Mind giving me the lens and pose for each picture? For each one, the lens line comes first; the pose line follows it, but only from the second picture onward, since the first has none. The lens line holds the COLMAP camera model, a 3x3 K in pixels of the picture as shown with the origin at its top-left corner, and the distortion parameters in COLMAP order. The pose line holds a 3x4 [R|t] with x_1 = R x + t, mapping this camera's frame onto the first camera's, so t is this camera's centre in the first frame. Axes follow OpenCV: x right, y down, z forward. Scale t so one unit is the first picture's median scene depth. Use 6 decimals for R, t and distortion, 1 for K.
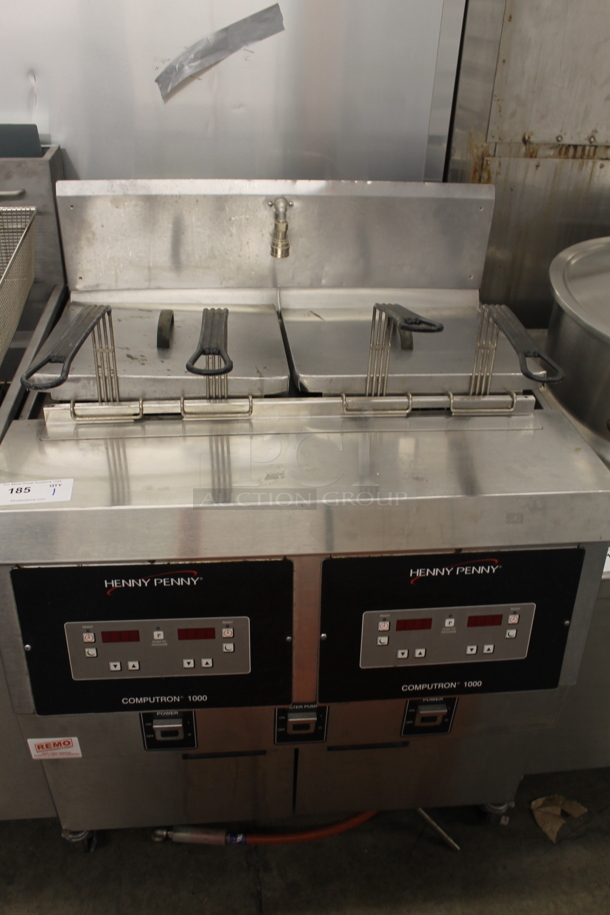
lens RADIAL K [[766.7, 0, 311.1], [0, 766.7, 464.1], [0, 0, 1]] dist [-0.147779, 0.106176]
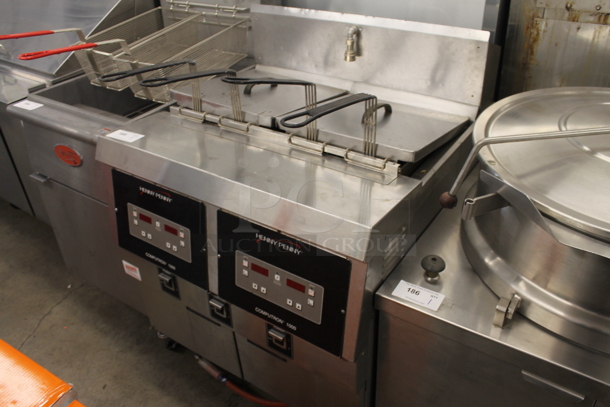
lens RADIAL K [[511.1, 0, 313.2], [0, 511.1, 215.7], [0, 0, 1]] dist [-0.147779, 0.106176]
pose [[0.769380, 0.301683, -0.563064, 0.761751], [-0.314951, 0.946019, 0.076512, -0.021088], [0.555752, 0.118471, 0.822864, 0.126128]]
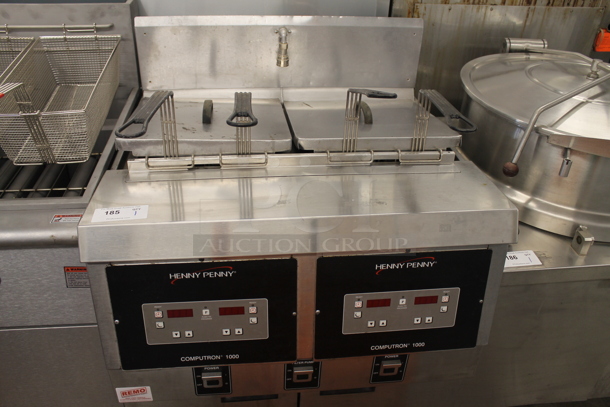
lens RADIAL K [[511.1, 0, 302.8], [0, 511.1, 203.0], [0, 0, 1]] dist [-0.147779, 0.106176]
pose [[0.999859, -0.013257, 0.010305, -0.018469], [0.013703, 0.998916, -0.044488, 0.054332], [-0.009704, 0.044623, 0.998957, 0.006769]]
